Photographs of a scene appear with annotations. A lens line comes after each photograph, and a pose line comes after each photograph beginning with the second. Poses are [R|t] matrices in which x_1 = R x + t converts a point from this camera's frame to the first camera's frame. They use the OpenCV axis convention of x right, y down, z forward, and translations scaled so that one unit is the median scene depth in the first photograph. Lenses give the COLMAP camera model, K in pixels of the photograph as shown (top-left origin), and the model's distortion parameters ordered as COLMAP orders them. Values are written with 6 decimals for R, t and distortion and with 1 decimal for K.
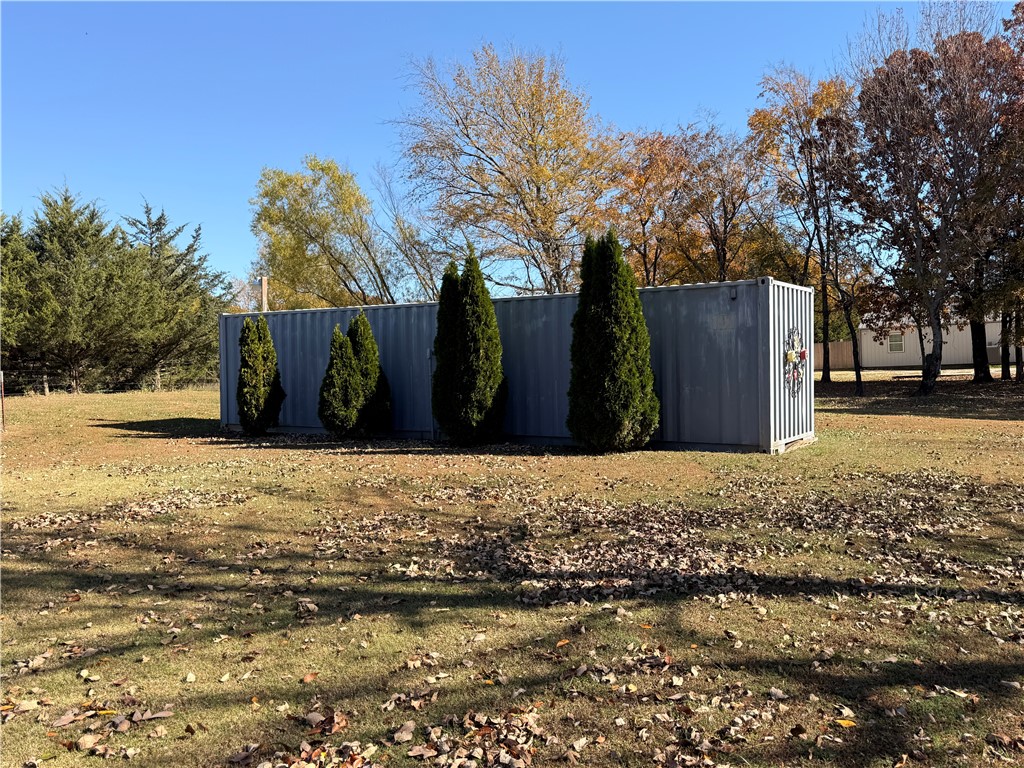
lens RADIAL K [[832.4, 0, 514.1], [0, 832.4, 380.3], [0, 0, 1]] dist [0.024745, 0.004860]
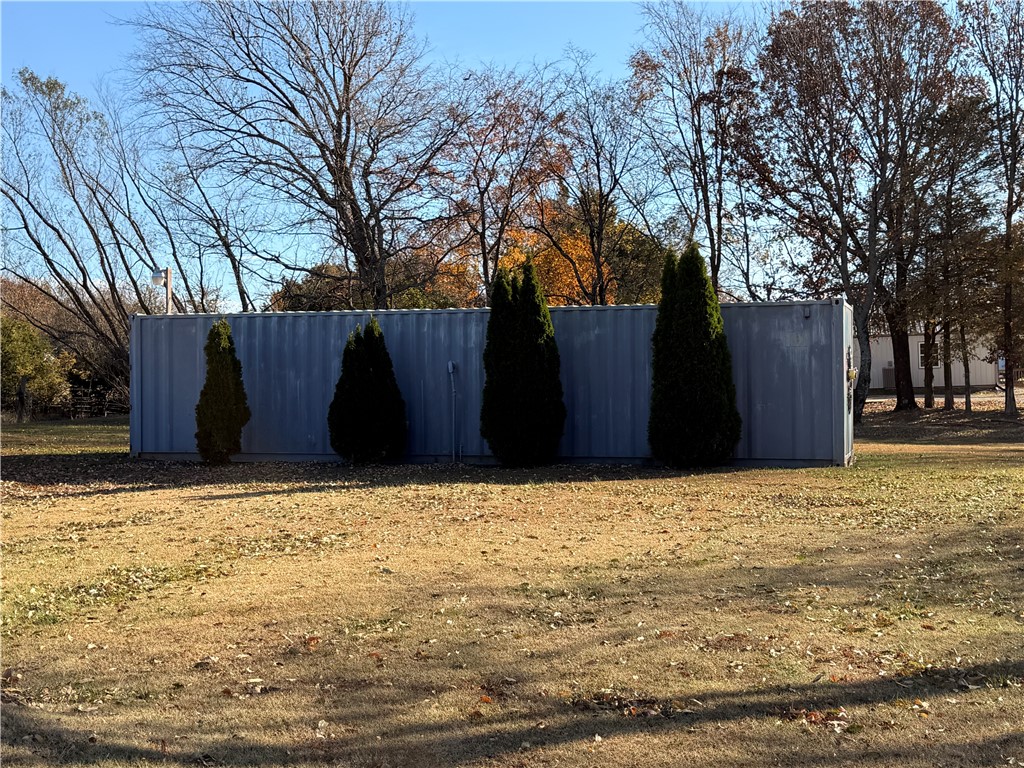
lens RADIAL K [[1404.1, 0, 512.2], [0, 1404.1, 384.0], [0, 0, 1]] dist [-0.011636, 0.000000]
pose [[0.956675, 0.008003, 0.291046, -0.570607], [-0.001448, 0.999741, -0.022730, 0.023433], [-0.291153, 0.021324, 0.956439, -0.530443]]
